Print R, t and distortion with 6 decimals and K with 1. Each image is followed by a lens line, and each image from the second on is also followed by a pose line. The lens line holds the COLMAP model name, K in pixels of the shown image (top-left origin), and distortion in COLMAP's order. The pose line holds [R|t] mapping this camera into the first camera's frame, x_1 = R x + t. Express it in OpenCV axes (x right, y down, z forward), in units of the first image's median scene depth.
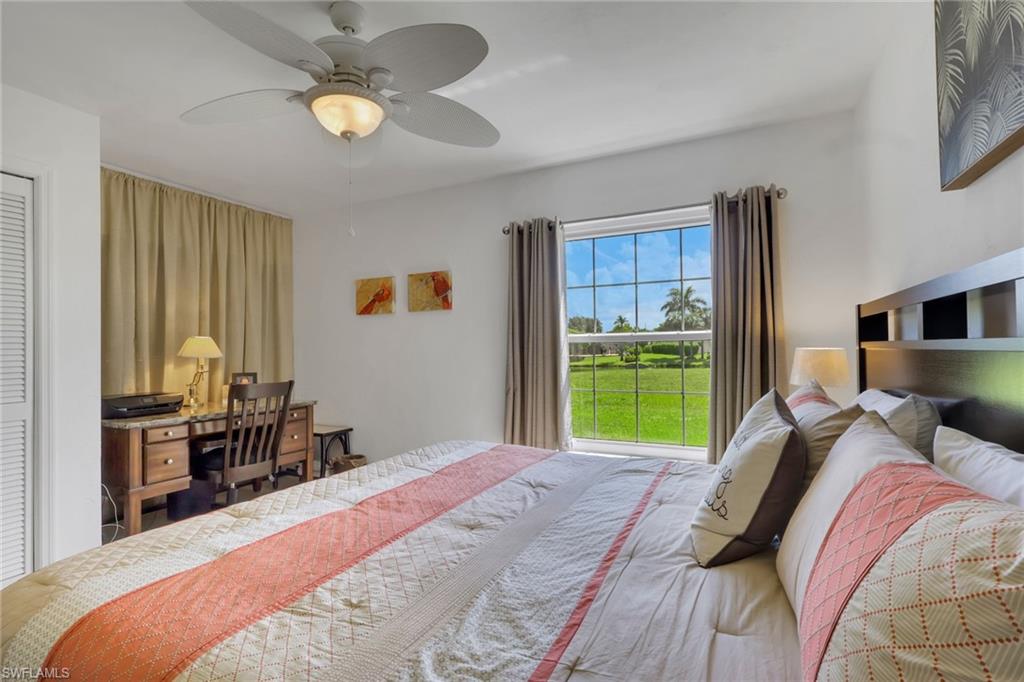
lens RADIAL K [[484.5, 0, 507.3], [0, 484.5, 345.4], [0, 0, 1]] dist [-0.000839, 0.000900]
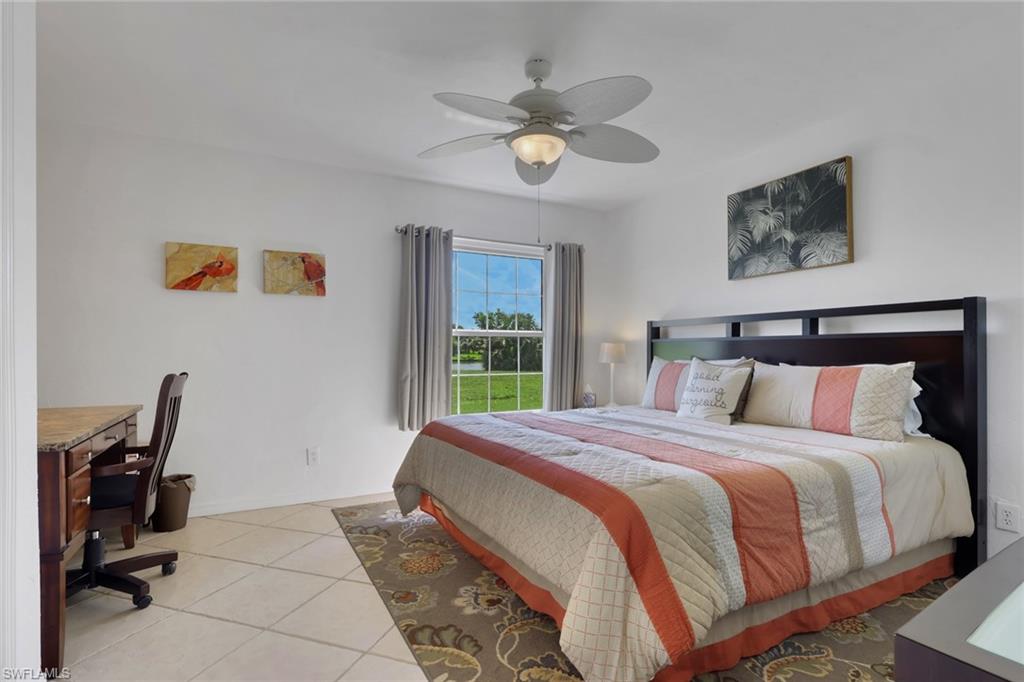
lens RADIAL K [[505.6, 0, 510.0], [0, 505.6, 354.9], [0, 0, 1]] dist [-0.002789, -0.000227]
pose [[0.579034, 0.003388, 0.815296, -0.698797], [-0.013903, 0.999887, 0.005719, 0.029075], [-0.815185, -0.014647, 0.579016, 0.133375]]
